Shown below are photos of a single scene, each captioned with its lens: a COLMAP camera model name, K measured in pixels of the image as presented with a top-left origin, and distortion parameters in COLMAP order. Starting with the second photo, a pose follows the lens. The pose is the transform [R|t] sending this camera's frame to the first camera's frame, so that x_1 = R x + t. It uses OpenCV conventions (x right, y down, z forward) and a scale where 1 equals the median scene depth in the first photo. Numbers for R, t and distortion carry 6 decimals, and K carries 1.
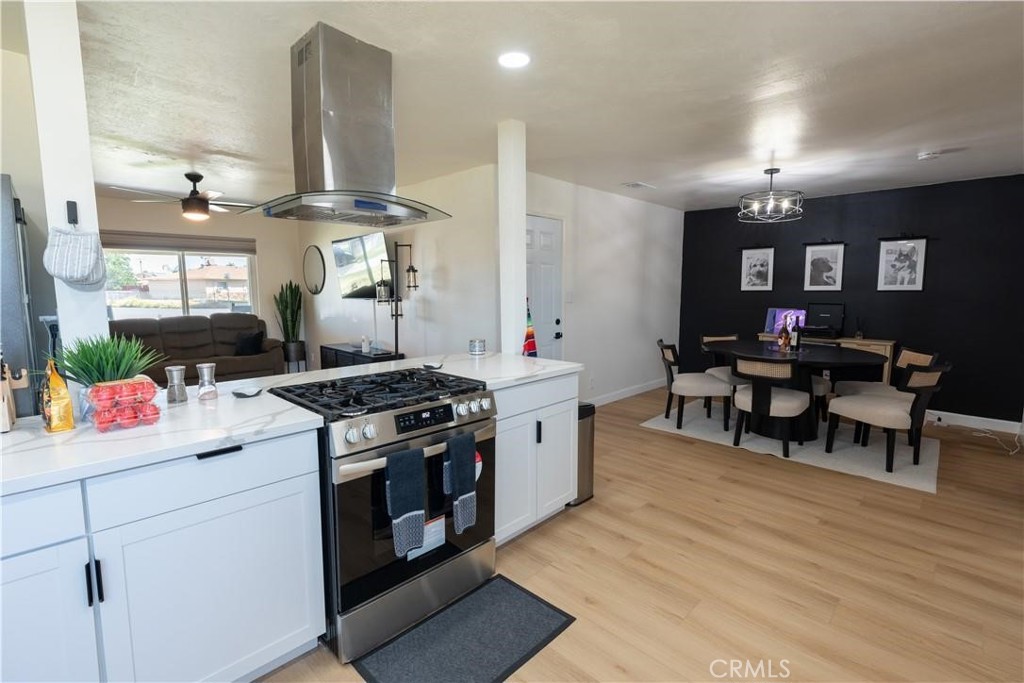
lens RADIAL K [[471.7, 0, 507.1], [0, 471.7, 339.7], [0, 0, 1]] dist [-0.000756, -0.000162]
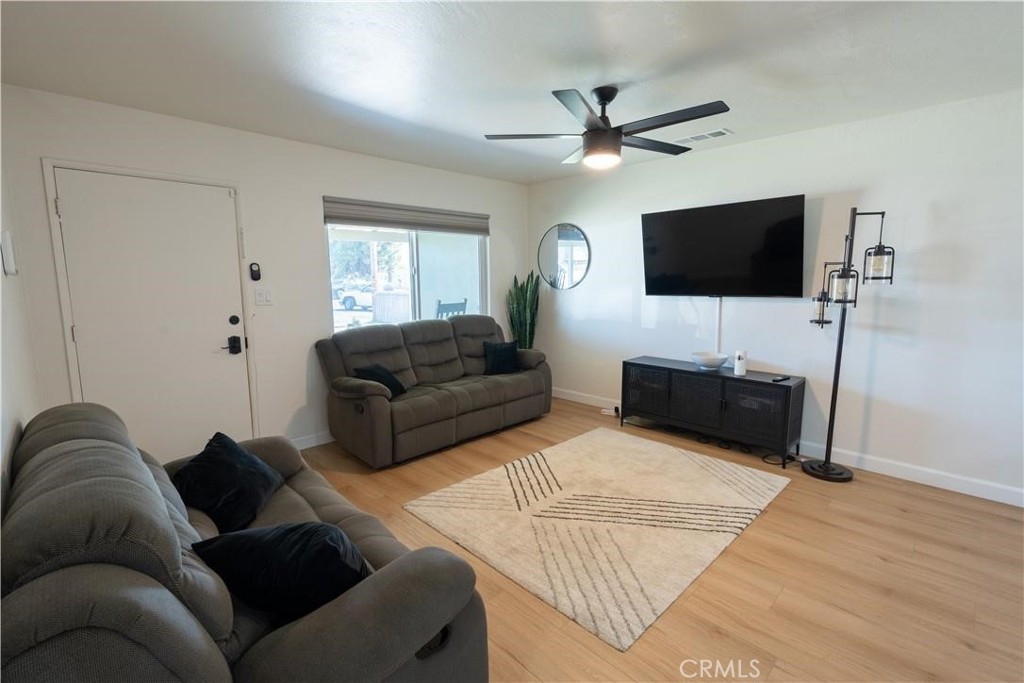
lens RADIAL K [[471.7, 0, 516.5], [0, 471.7, 339.9], [0, 0, 1]] dist [-0.000756, -0.000162]
pose [[0.999995, -0.002112, 0.002446, -0.535511], [0.002074, 0.999882, 0.015196, -0.029457], [-0.002478, -0.015190, 0.999882, 0.273203]]
